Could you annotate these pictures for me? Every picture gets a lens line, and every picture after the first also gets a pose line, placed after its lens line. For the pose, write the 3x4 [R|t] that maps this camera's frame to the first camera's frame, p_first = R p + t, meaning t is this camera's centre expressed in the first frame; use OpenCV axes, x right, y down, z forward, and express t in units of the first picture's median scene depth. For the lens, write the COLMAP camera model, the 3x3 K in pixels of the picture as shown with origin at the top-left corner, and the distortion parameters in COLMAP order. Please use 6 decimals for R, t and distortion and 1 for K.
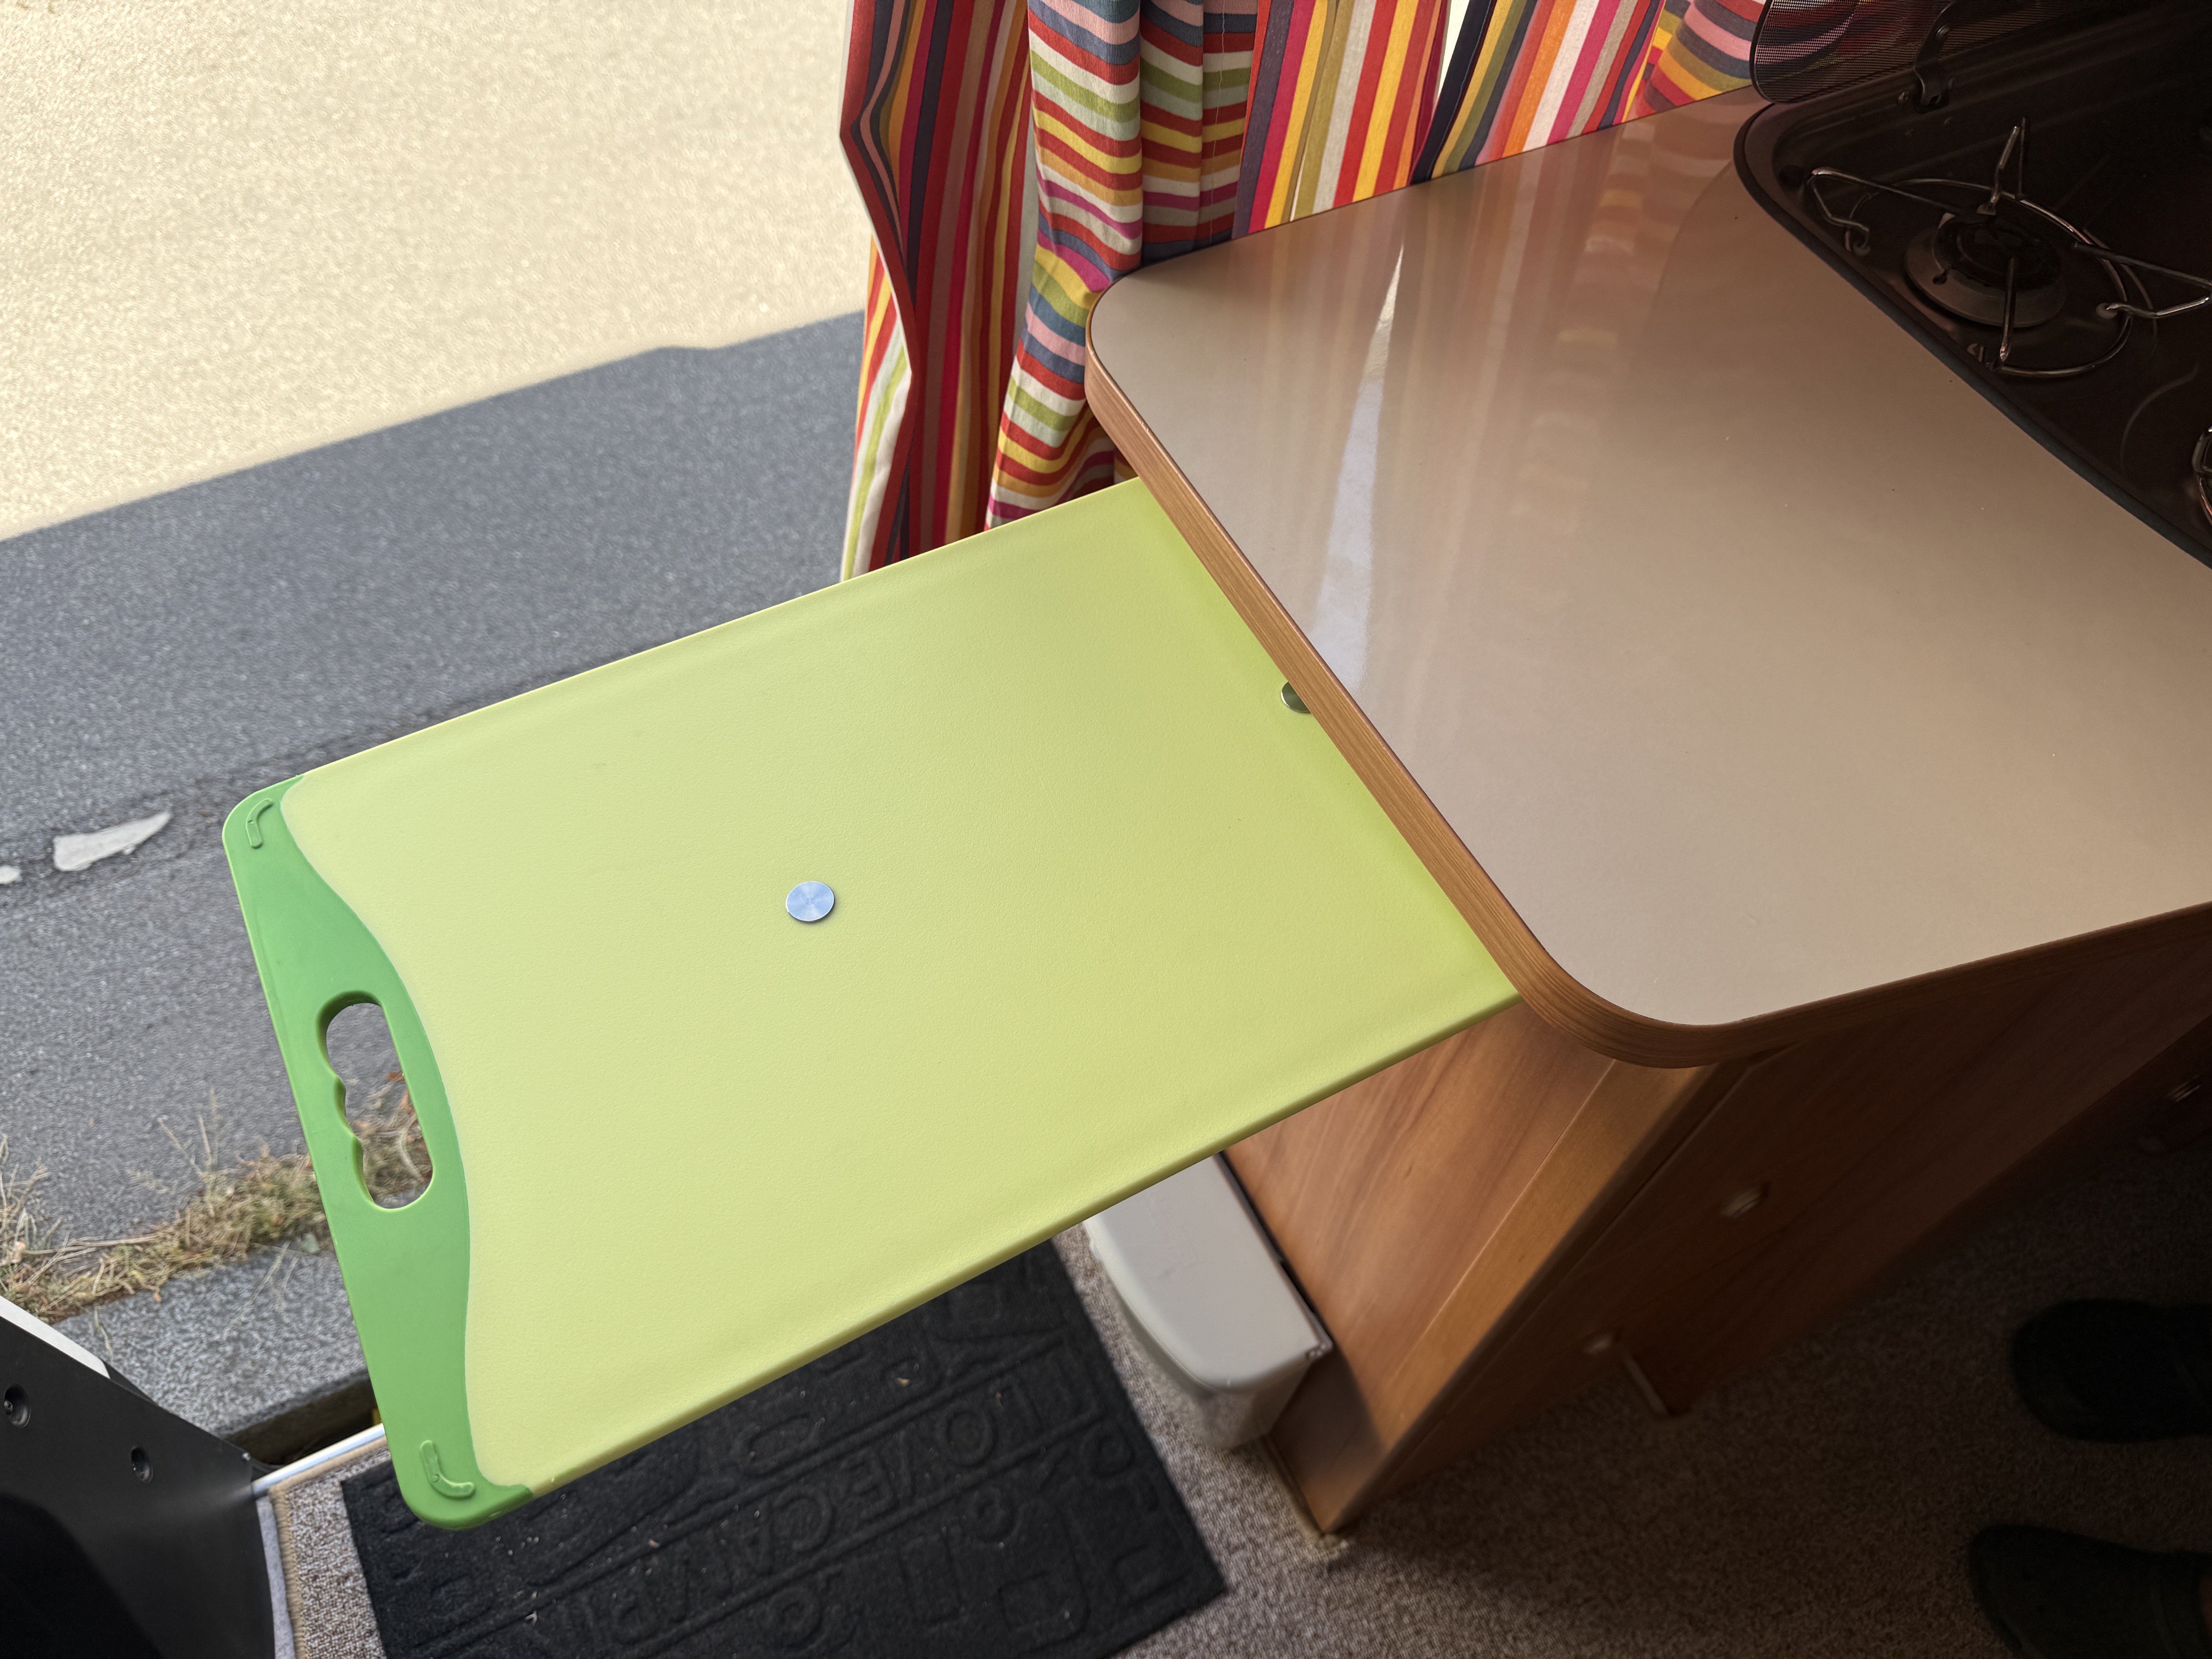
lens RADIAL K [[1574.2, 0, 1106.6], [0, 1574.2, 827.2], [0, 0, 1]] dist [-0.005478, -0.008687]
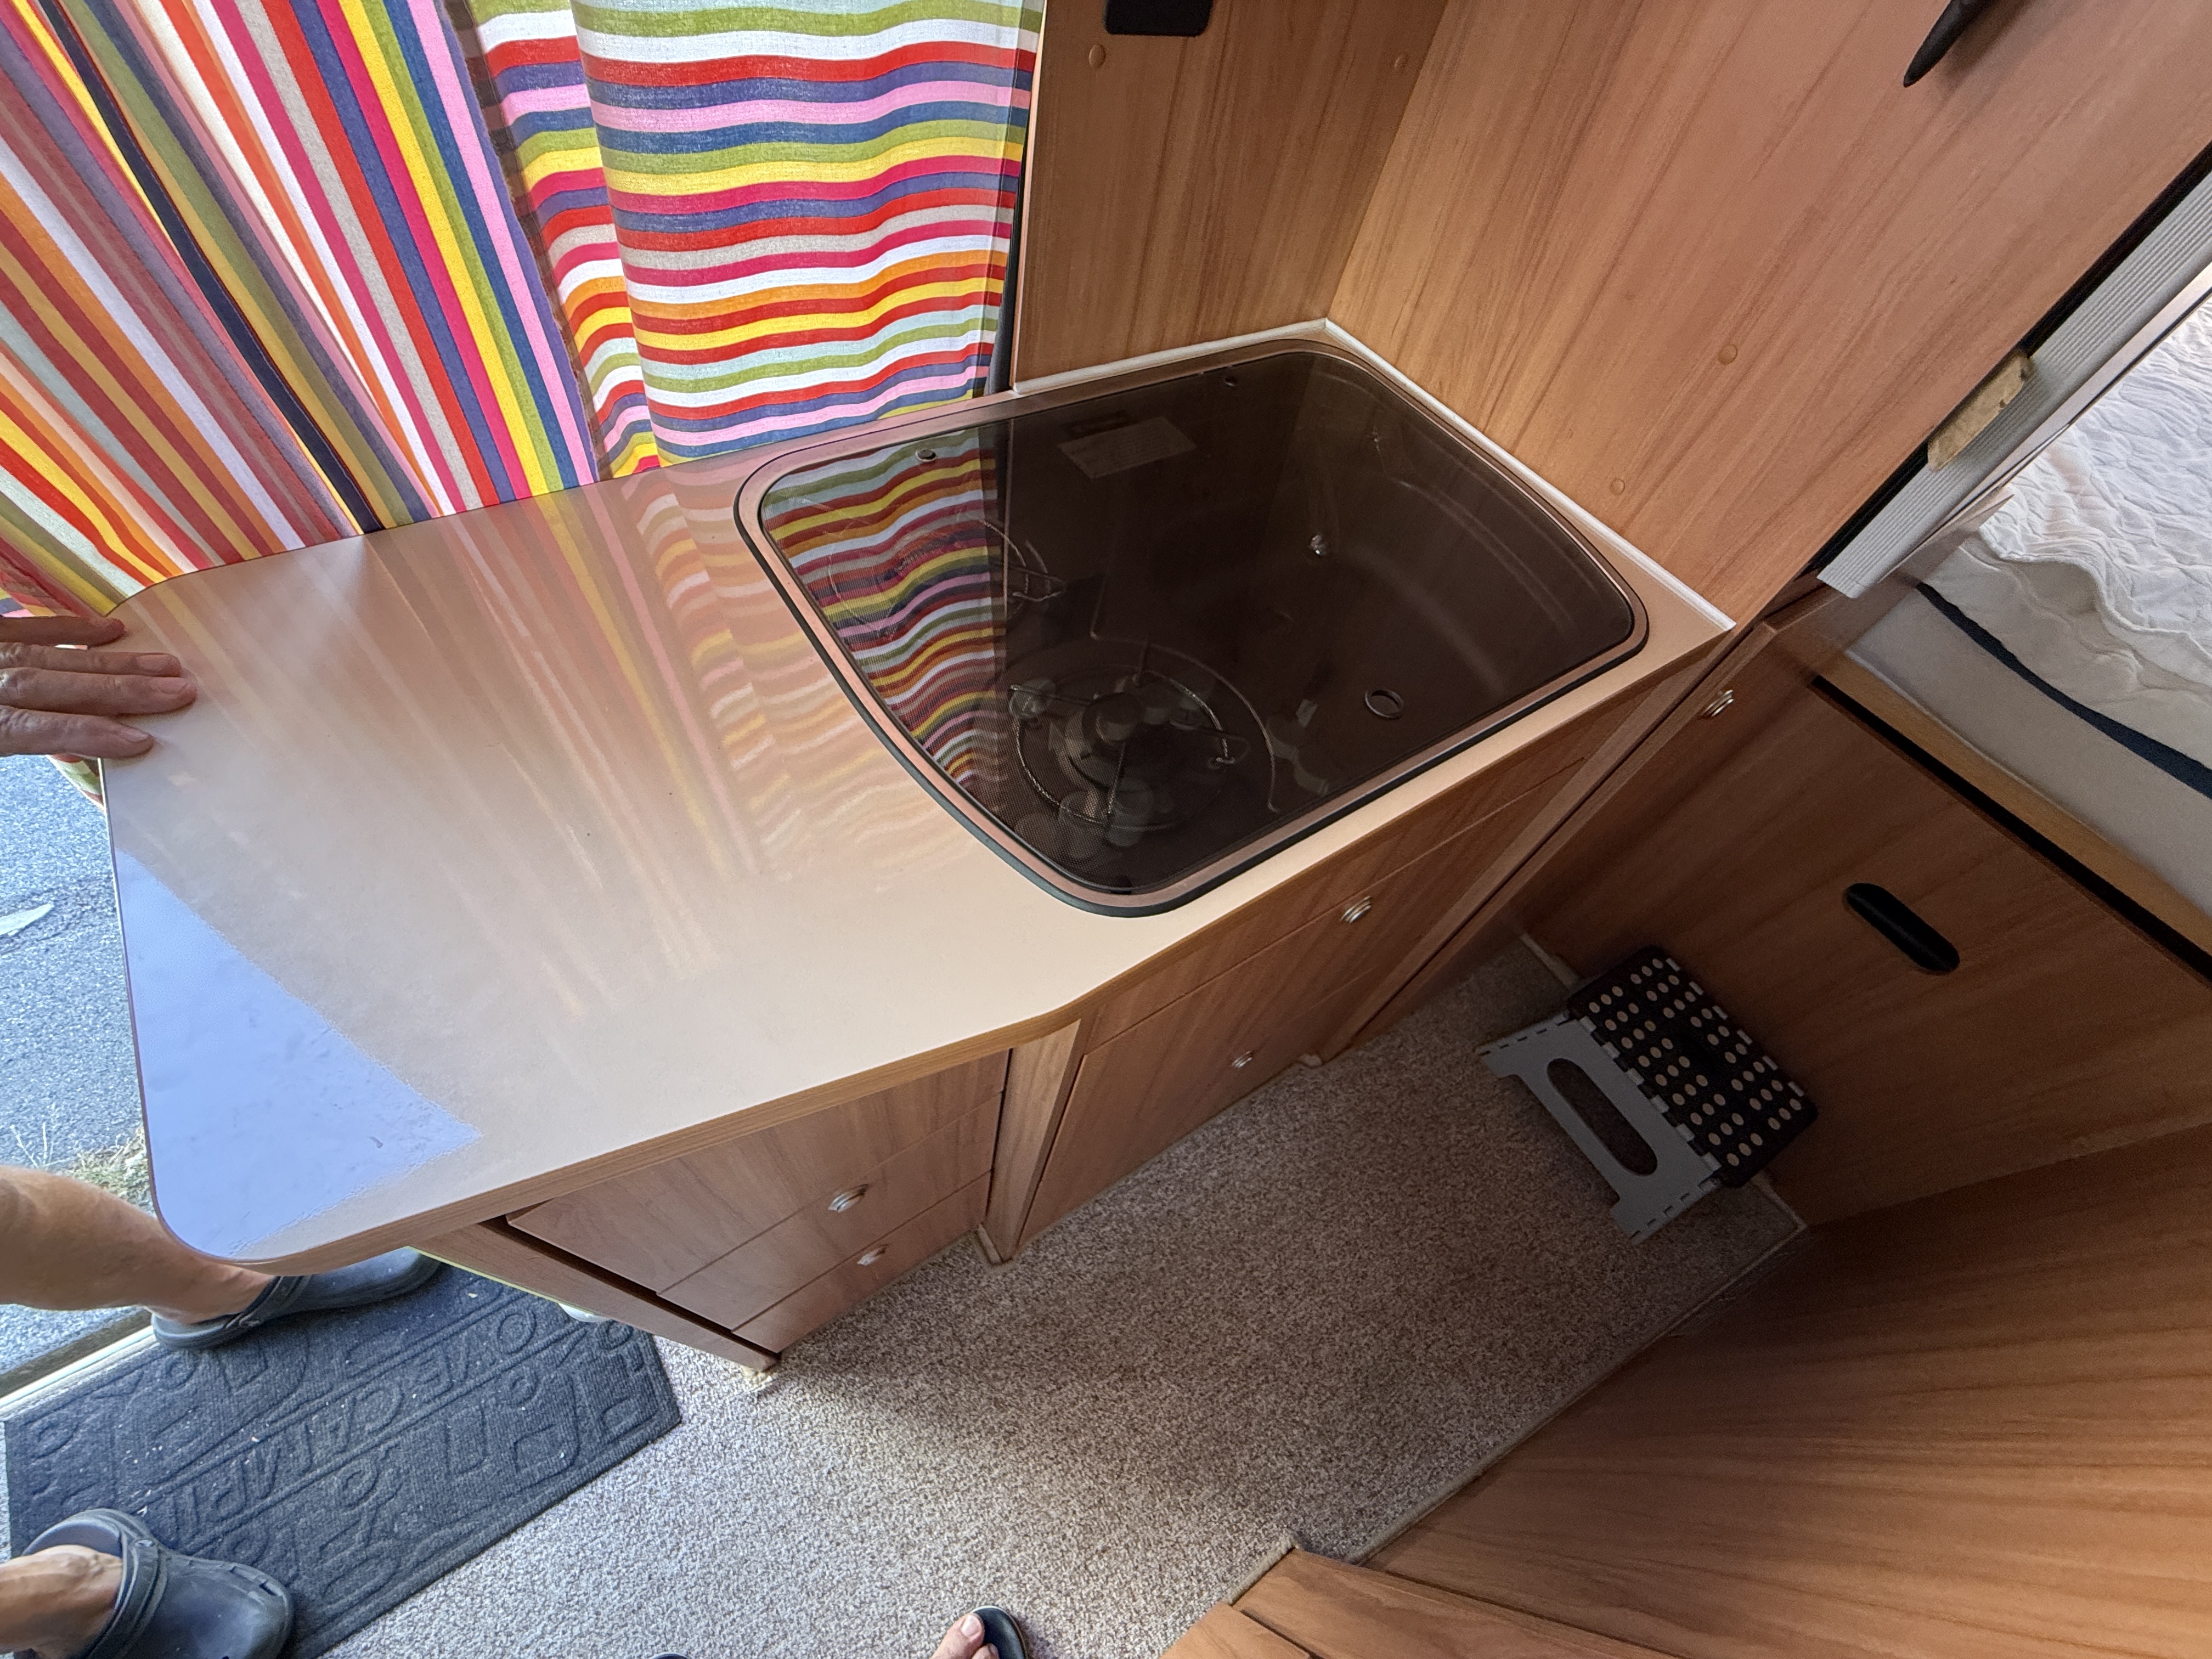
lens RADIAL K [[875.0, 0, 1104.8], [0, 875.0, 831.6], [0, 0, 1]] dist [-0.004568, 0.000403]
pose [[0.988517, -0.035882, 0.146789, 0.363757], [0.037081, 0.999297, -0.005439, -0.054261], [-0.146490, 0.010820, 0.989153, 0.112063]]
